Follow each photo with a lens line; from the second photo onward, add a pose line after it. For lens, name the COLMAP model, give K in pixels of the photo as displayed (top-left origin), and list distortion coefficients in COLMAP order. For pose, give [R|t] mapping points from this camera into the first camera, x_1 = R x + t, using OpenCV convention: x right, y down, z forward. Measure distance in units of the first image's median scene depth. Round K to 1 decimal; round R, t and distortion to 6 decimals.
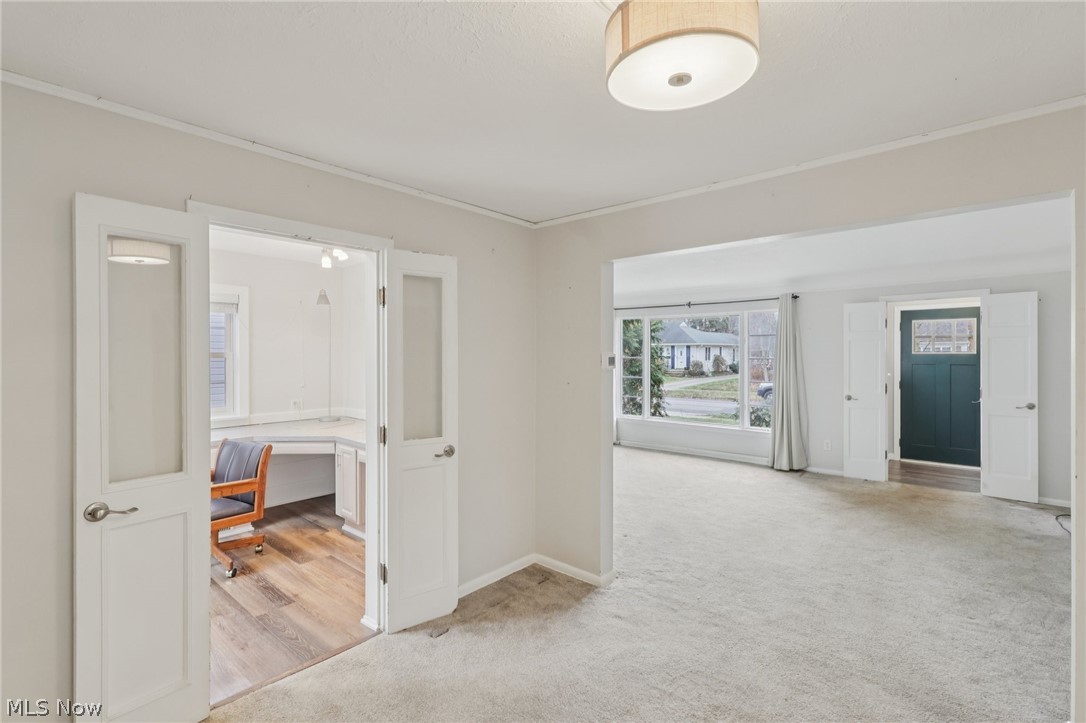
lens RADIAL K [[507.1, 0, 546.0], [0, 507.1, 358.0], [0, 0, 1]] dist [-0.005107, 0.001369]
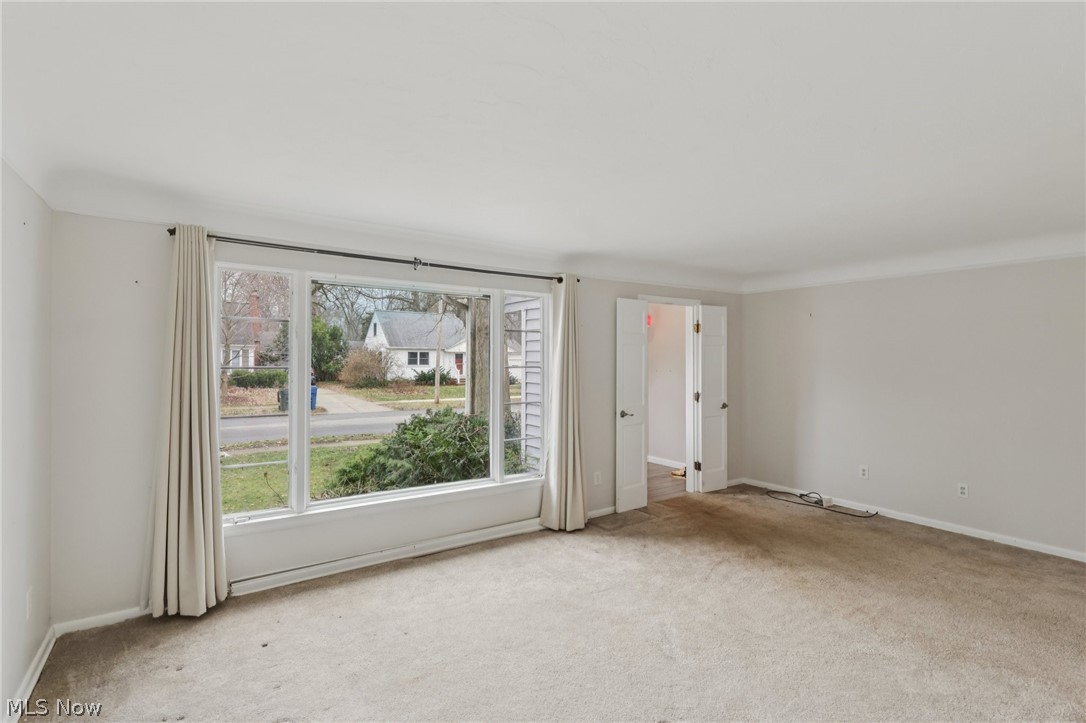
lens RADIAL K [[507.1, 0, 538.1], [0, 507.1, 357.4], [0, 0, 1]] dist [-0.005107, 0.001369]
pose [[0.246064, 0.004023, 0.969245, -0.256103], [0.004043, 0.999978, -0.005177, -0.010213], [-0.969245, 0.005192, 0.246043, 1.056591]]
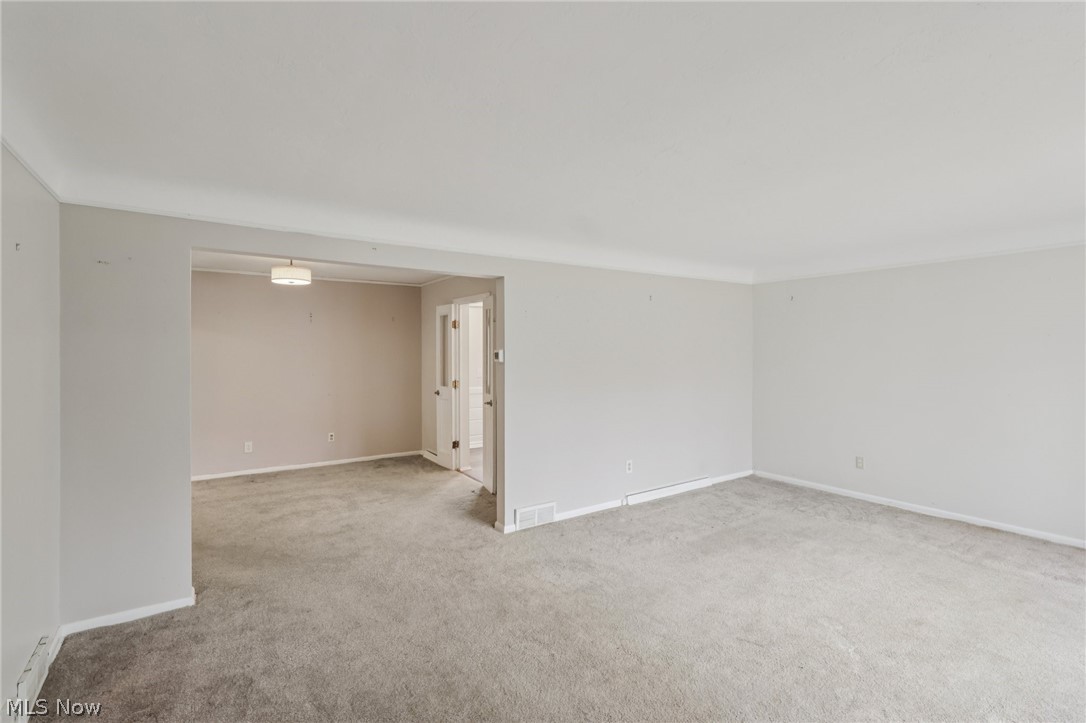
lens RADIAL K [[507.1, 0, 543.0], [0, 507.1, 356.7], [0, 0, 1]] dist [-0.005107, 0.001369]
pose [[-0.253991, 0.015379, -0.967084, 0.833505], [-0.005330, 0.999836, 0.017300, -0.013698], [0.967192, 0.009549, -0.253868, 0.895226]]
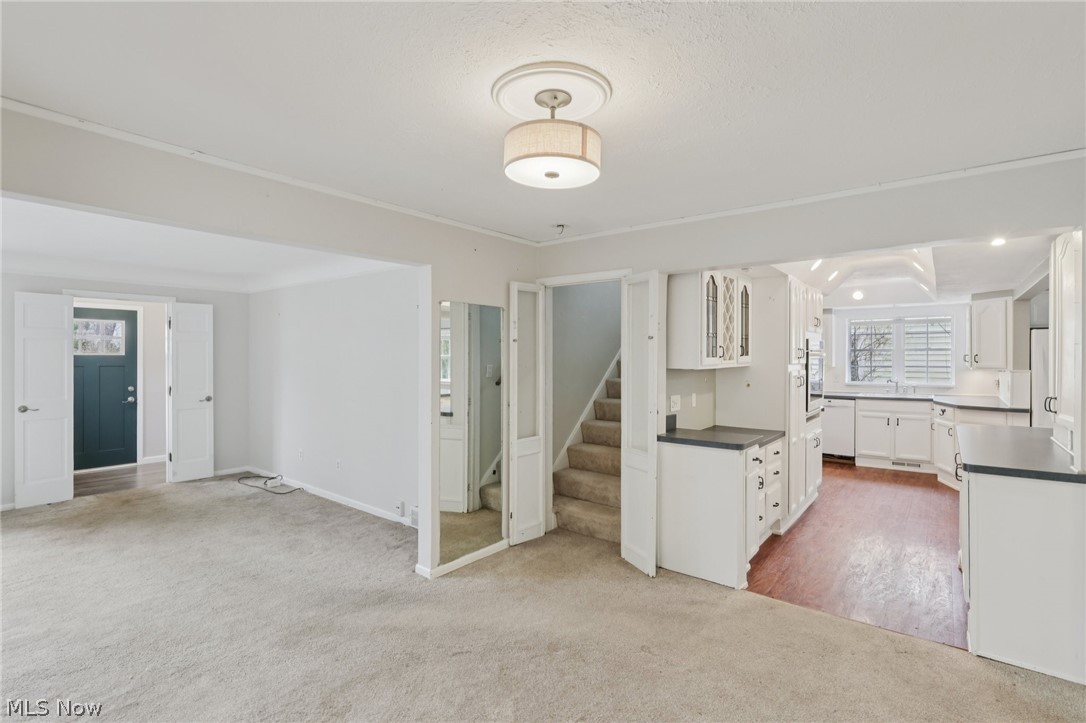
lens RADIAL K [[507.1, 0, 539.4], [0, 507.1, 357.9], [0, 0, 1]] dist [-0.005107, 0.001369]
pose [[-0.052401, -0.001132, 0.998625, -0.281839], [0.005343, 0.999985, 0.001414, 0.000046], [-0.998612, 0.005409, -0.052394, 0.250385]]
